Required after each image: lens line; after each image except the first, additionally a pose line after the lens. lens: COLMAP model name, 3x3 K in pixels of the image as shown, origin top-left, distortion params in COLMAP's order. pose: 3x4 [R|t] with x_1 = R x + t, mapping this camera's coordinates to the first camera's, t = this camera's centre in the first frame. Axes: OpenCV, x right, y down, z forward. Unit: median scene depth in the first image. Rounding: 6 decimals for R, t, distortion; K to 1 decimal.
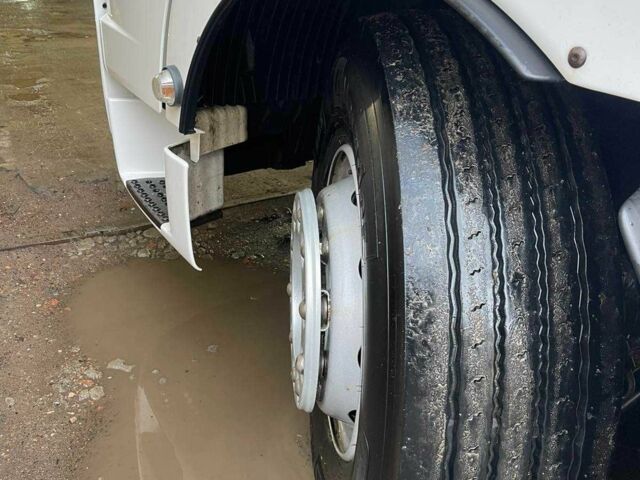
lens RADIAL K [[646.1, 0, 320.0], [0, 646.1, 240.0], [0, 0, 1]] dist [0.140532, -0.249142]
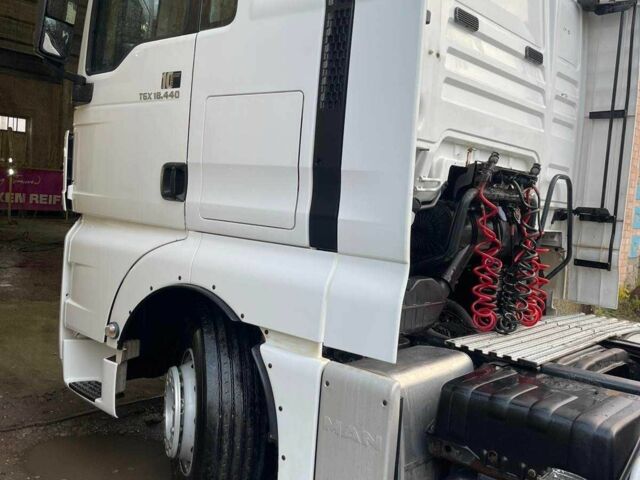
lens RADIAL K [[646.1, 0, 320.0], [0, 646.1, 240.0], [0, 0, 1]] dist [0.140532, -0.249142]
pose [[0.971514, 0.001106, 0.236981, -0.070383], [0.086516, 0.929313, -0.359016, 0.425557], [-0.220627, 0.369291, 0.902745, -1.611951]]
